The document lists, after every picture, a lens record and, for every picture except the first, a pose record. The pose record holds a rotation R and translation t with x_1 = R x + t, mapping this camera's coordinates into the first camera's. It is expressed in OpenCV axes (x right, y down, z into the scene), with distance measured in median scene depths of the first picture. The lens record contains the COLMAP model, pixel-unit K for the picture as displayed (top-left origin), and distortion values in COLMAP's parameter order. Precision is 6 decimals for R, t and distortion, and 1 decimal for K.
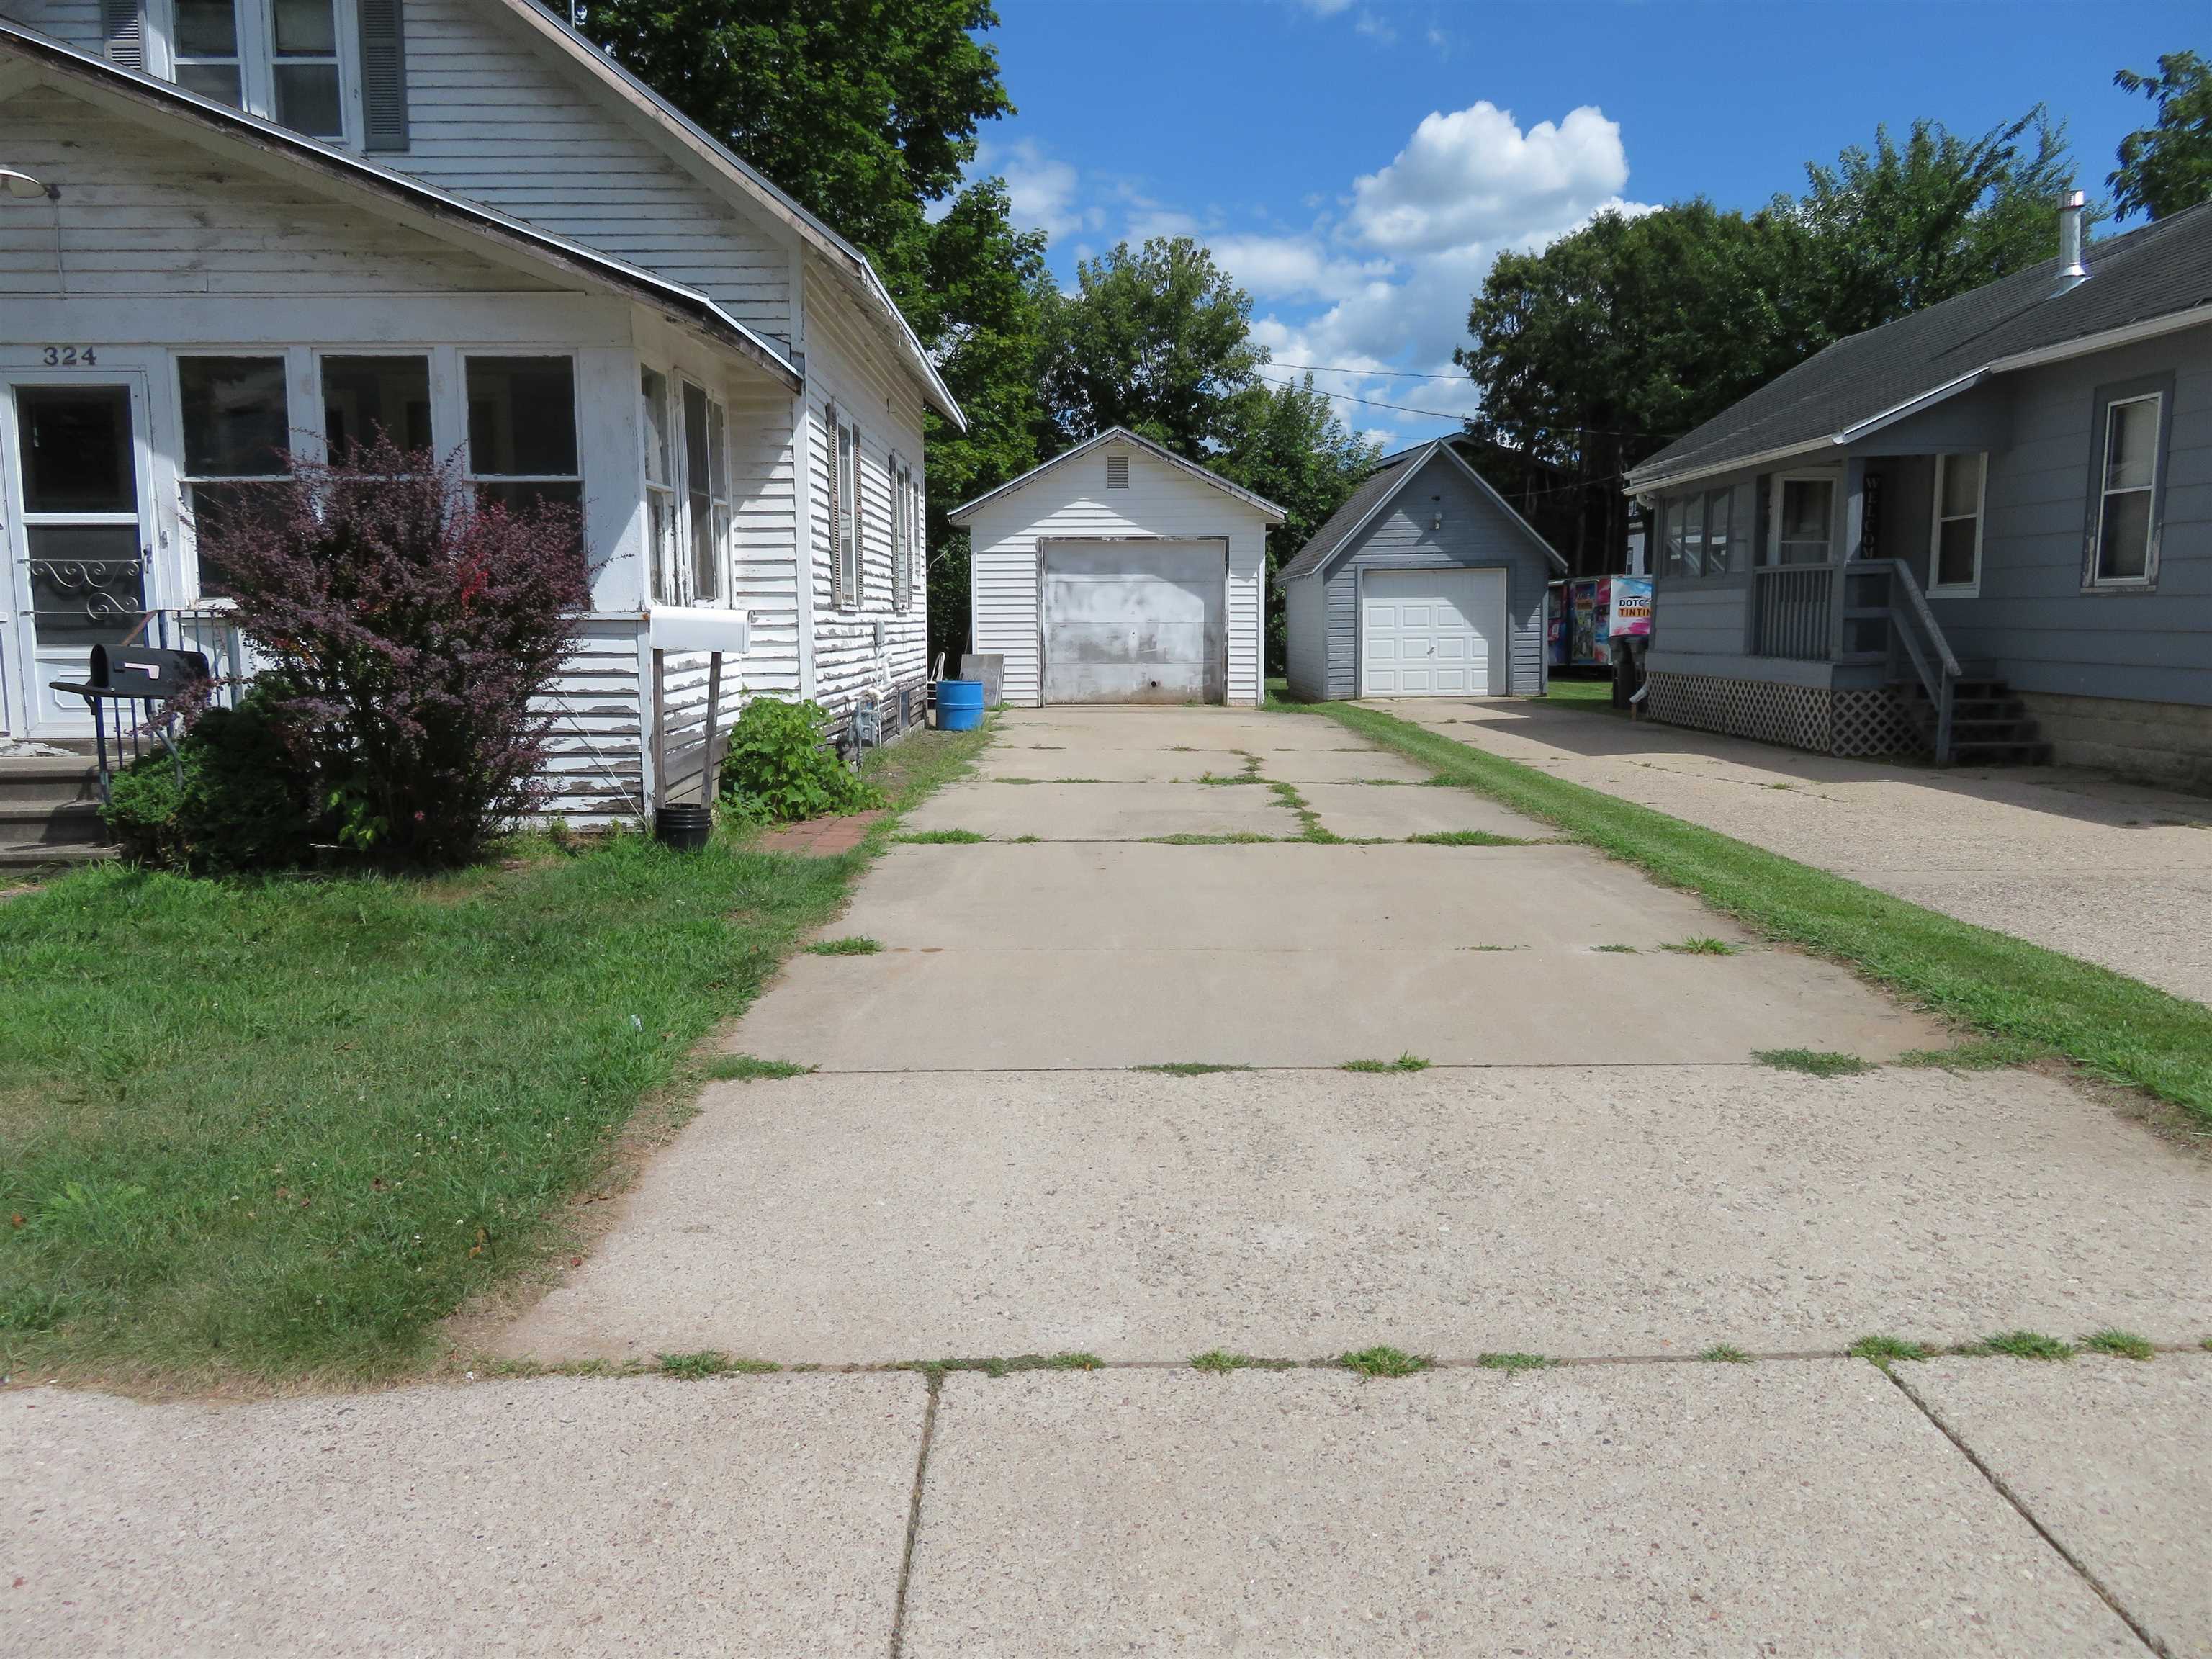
lens RADIAL K [[1579.4, 0, 1102.8], [0, 1579.4, 818.1], [0, 0, 1]] dist [-0.010552, 0.008315]
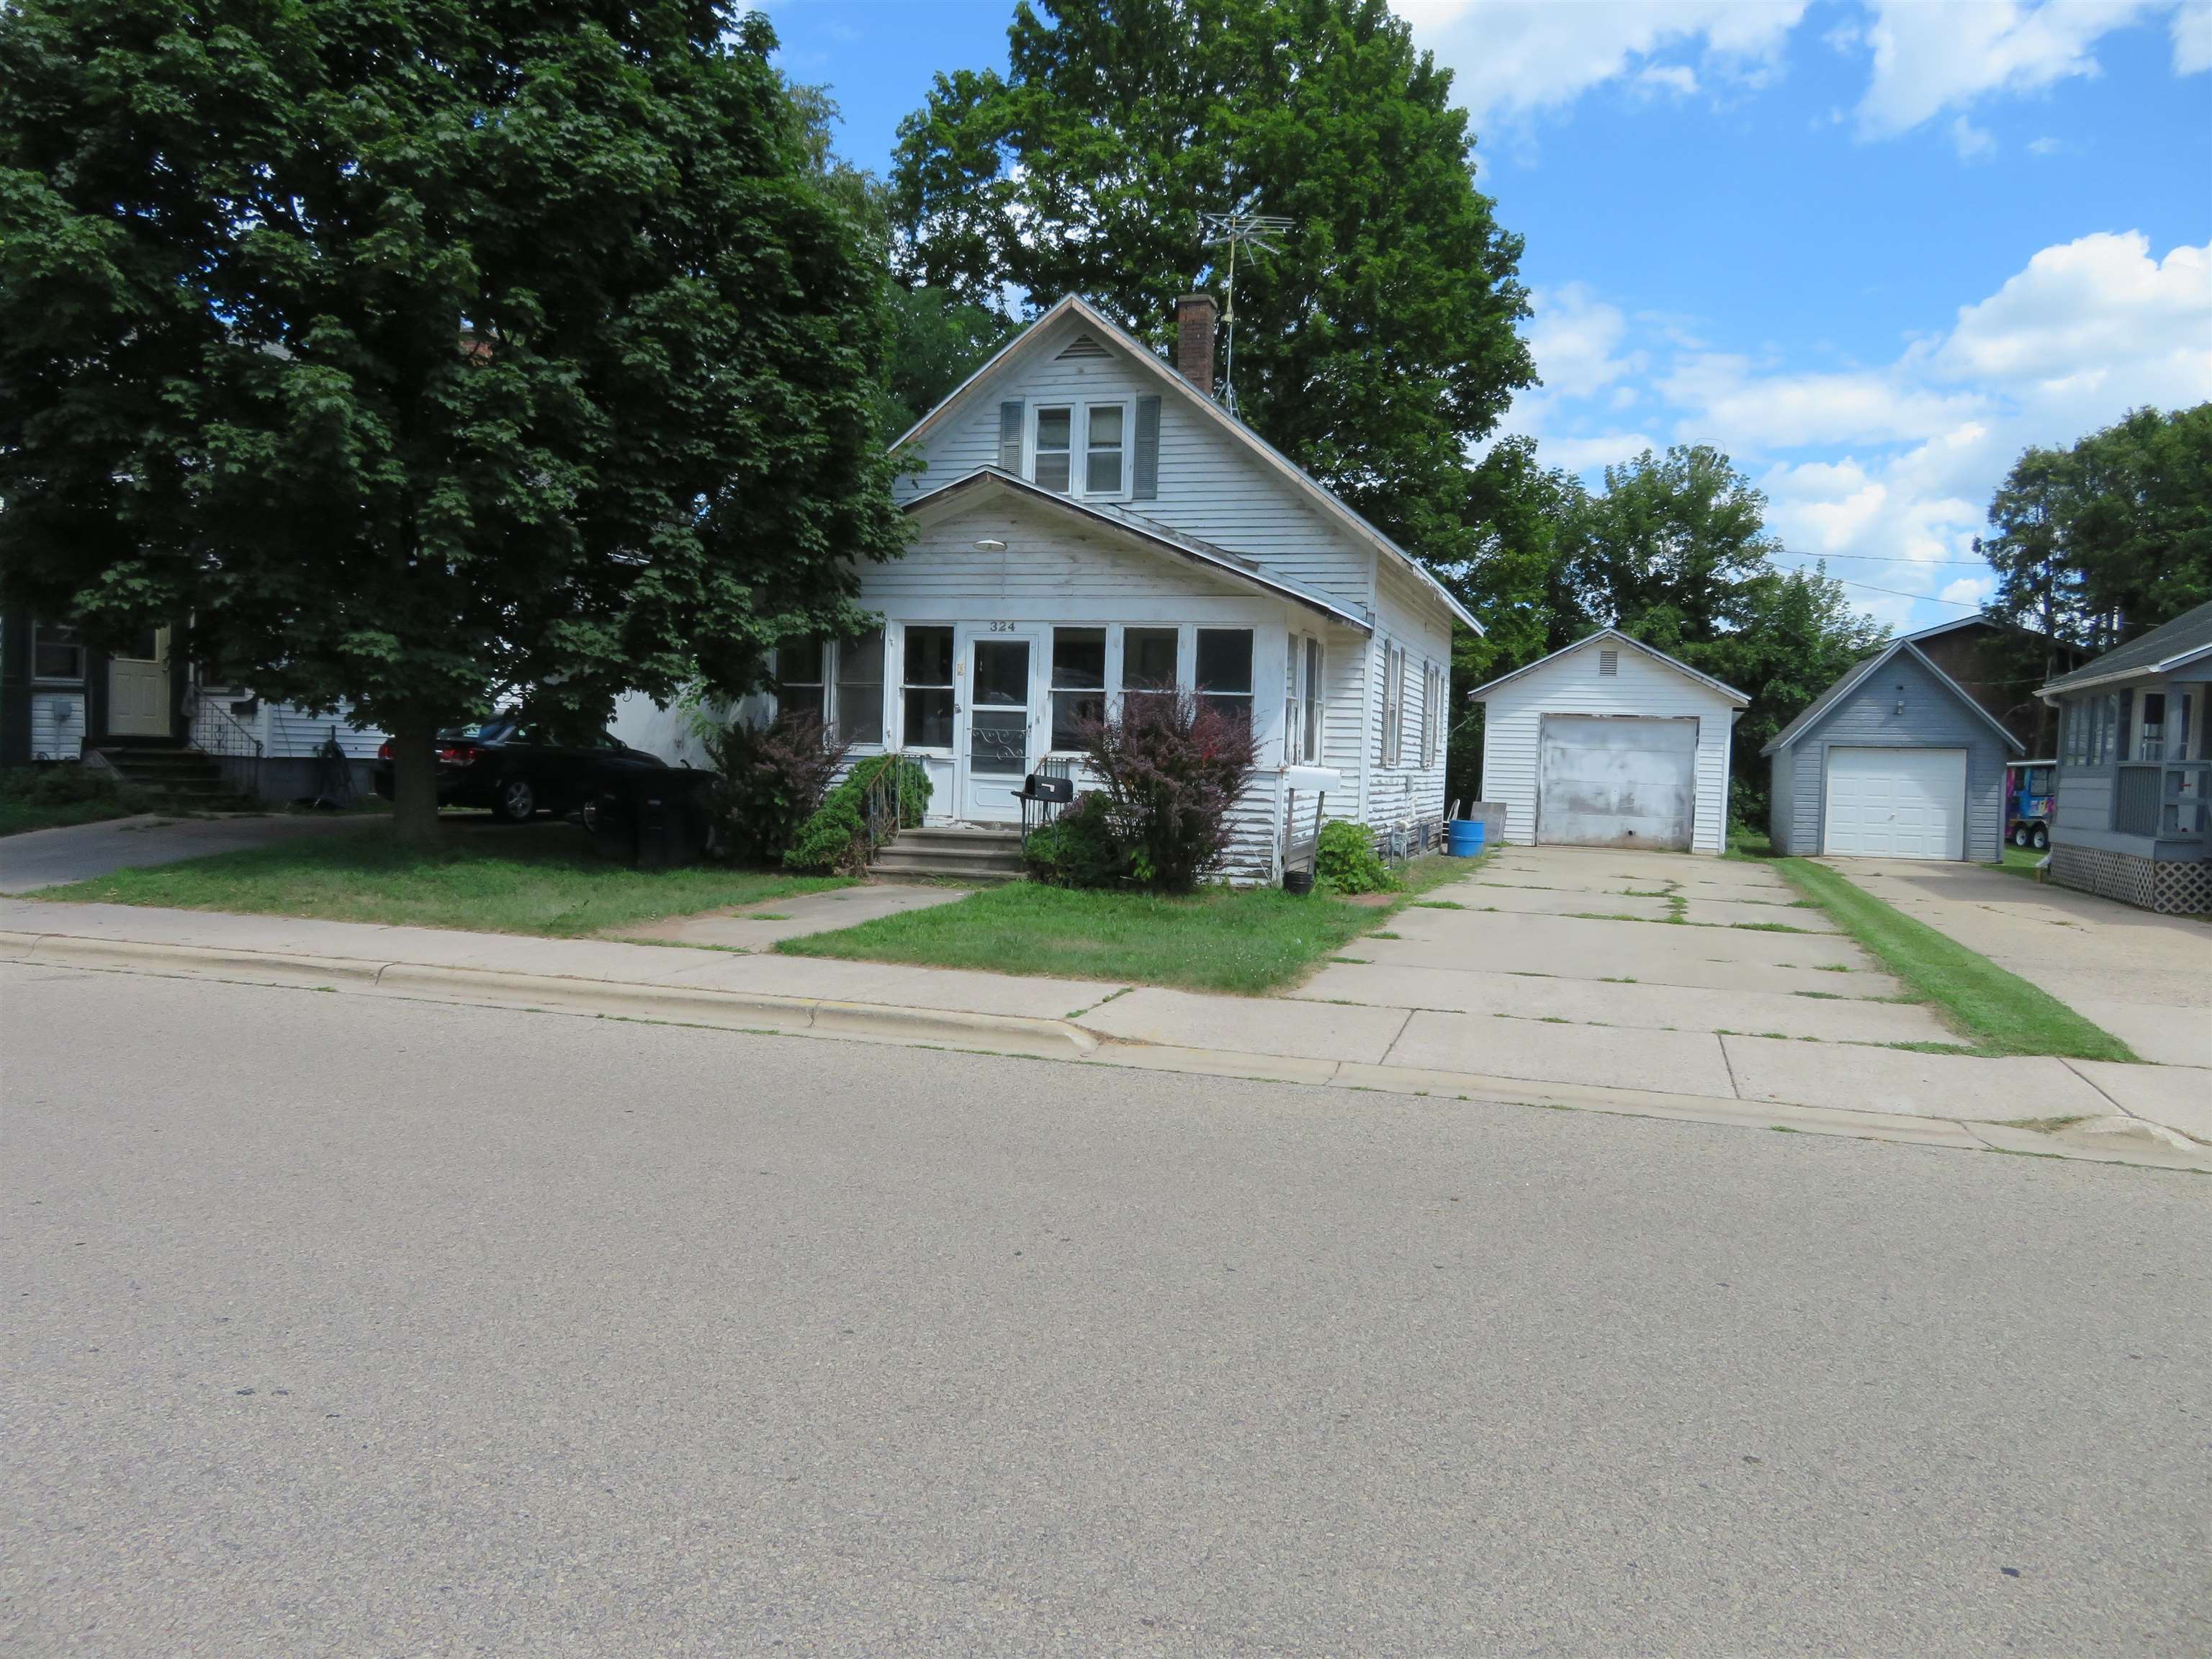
lens RADIAL K [[1579.4, 0, 1104.3], [0, 1579.4, 822.9], [0, 0, 1]] dist [-0.010552, 0.008315]
pose [[0.945348, 0.052009, -0.321889, 0.091522], [-0.080065, 0.993999, -0.074538, 0.073263], [0.316080, 0.096237, 0.943839, -0.669682]]
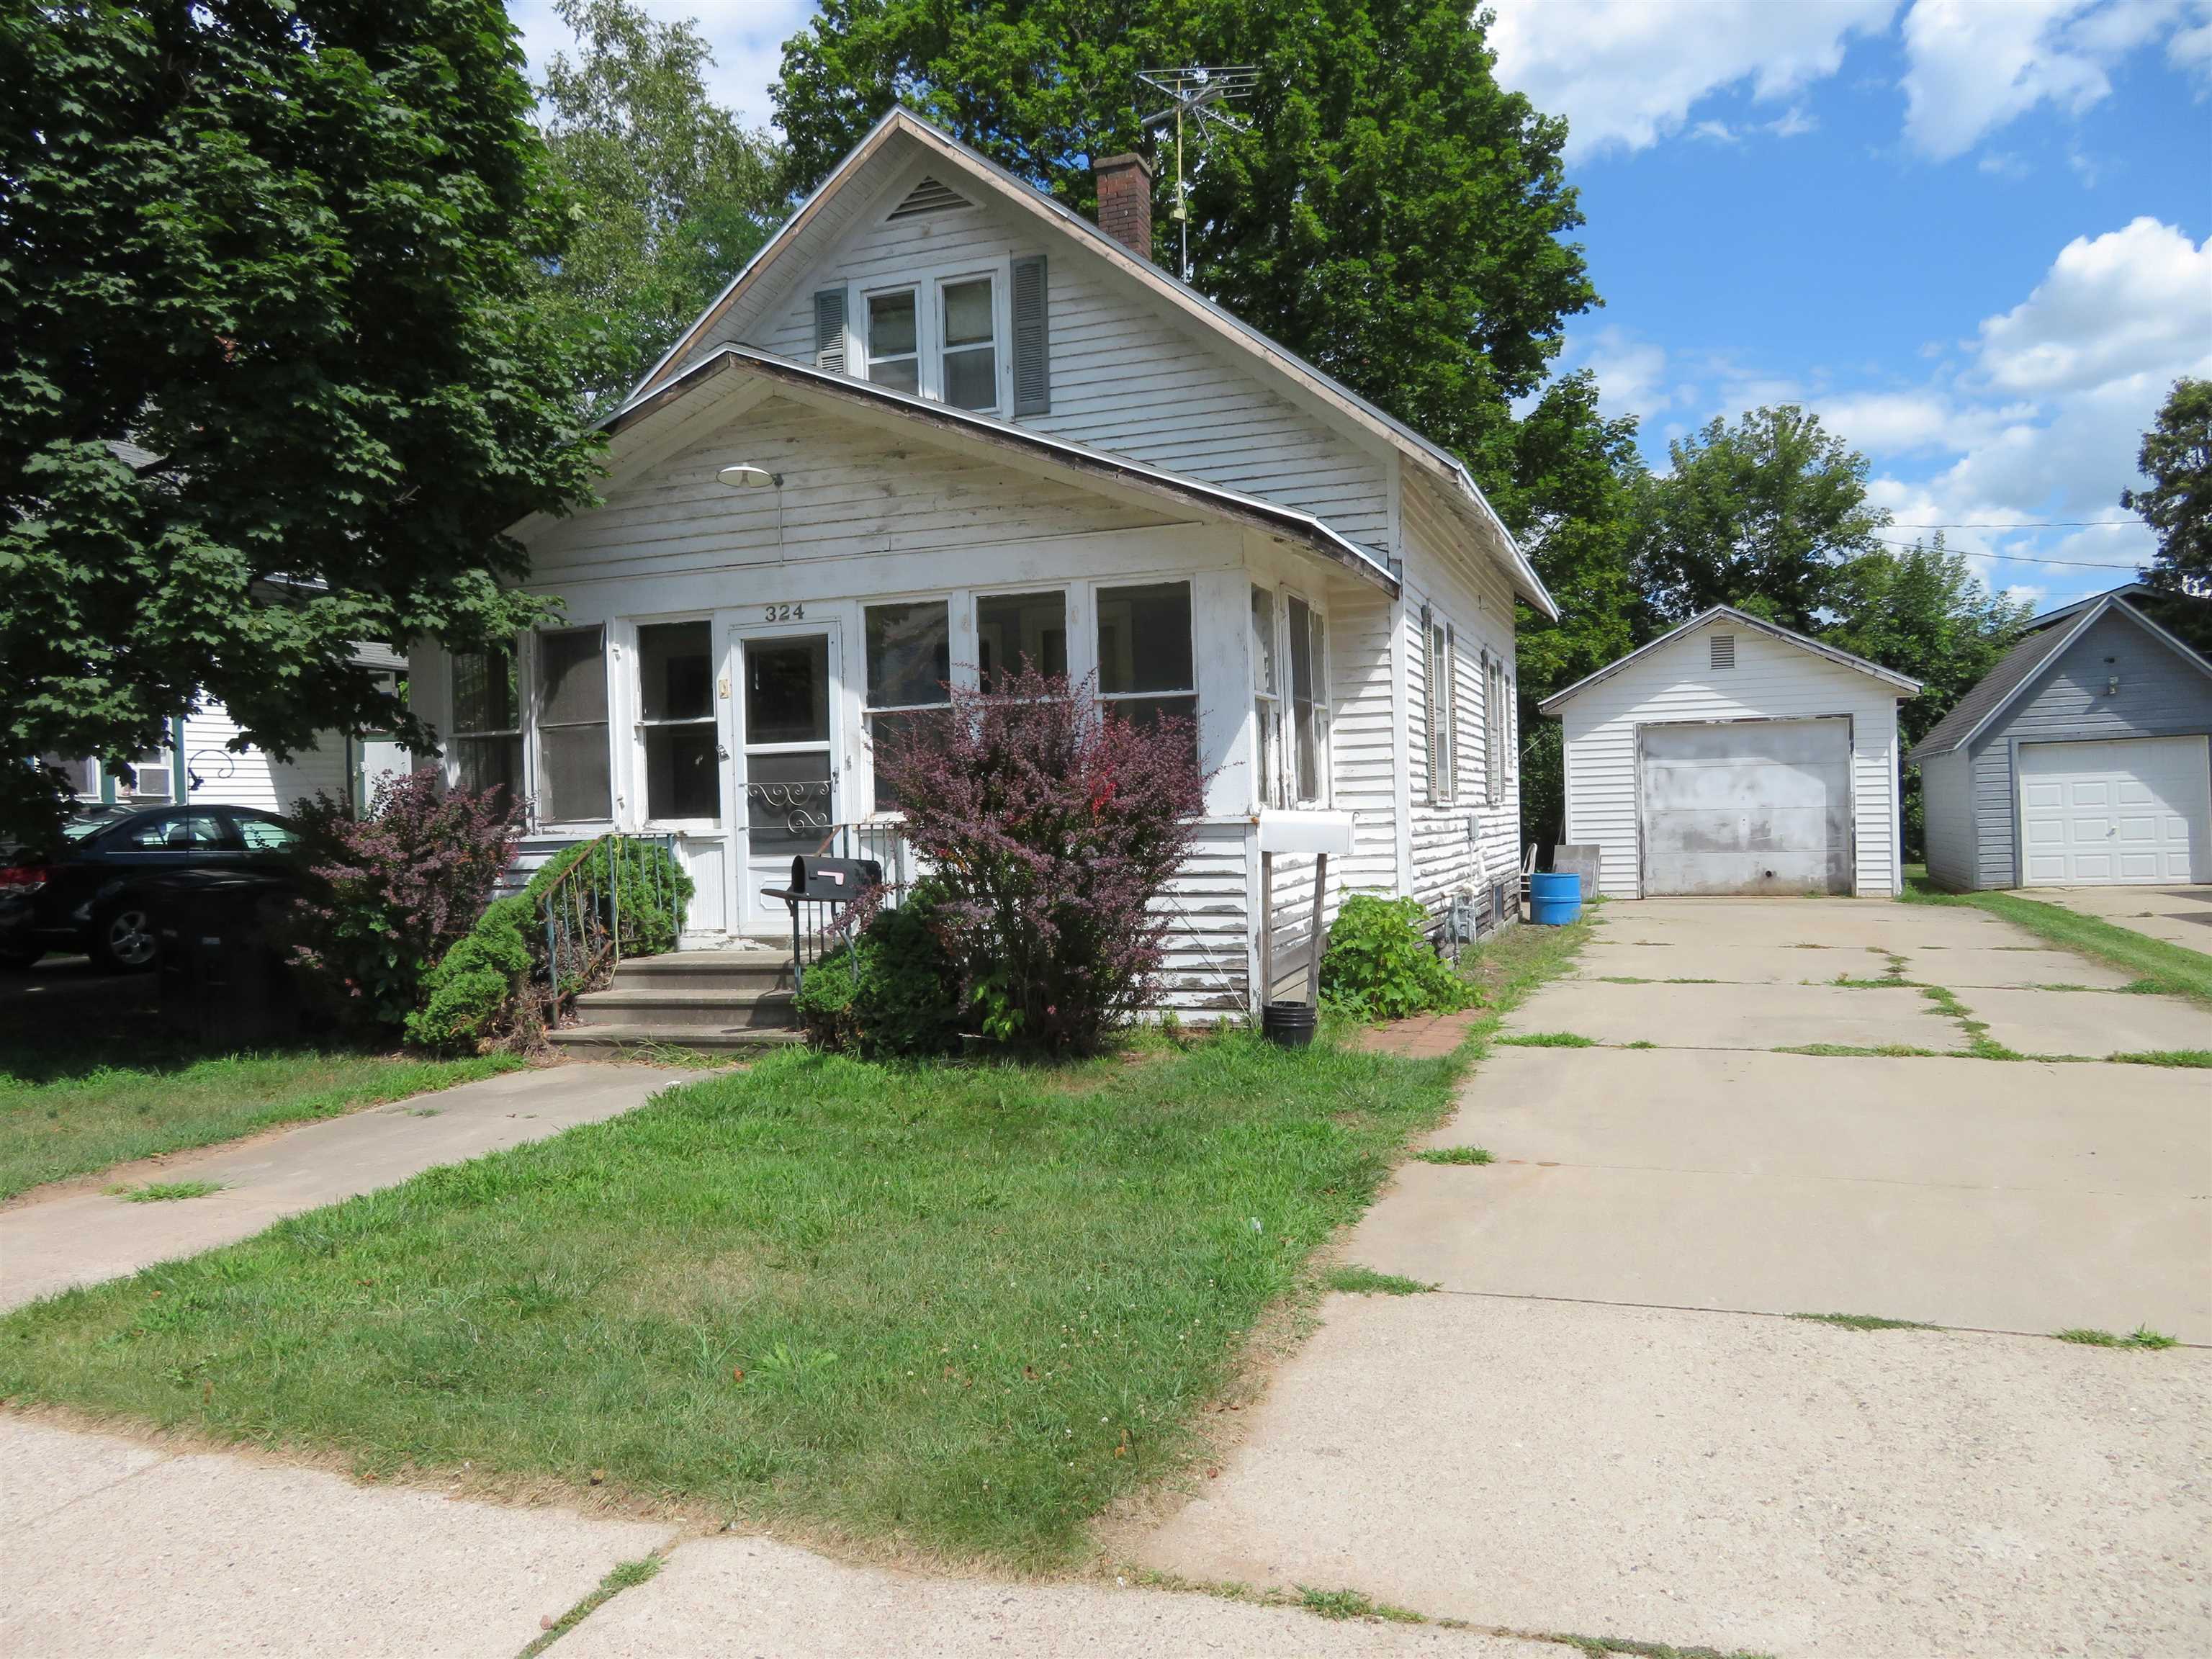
lens RADIAL K [[1579.4, 0, 1110.2], [0, 1579.4, 823.8], [0, 0, 1]] dist [-0.010552, 0.008315]
pose [[0.936253, -0.020944, -0.350702, -0.010799], [-0.019887, 0.993462, -0.112422, -0.005262], [0.350764, 0.112229, 0.929715, -0.001963]]
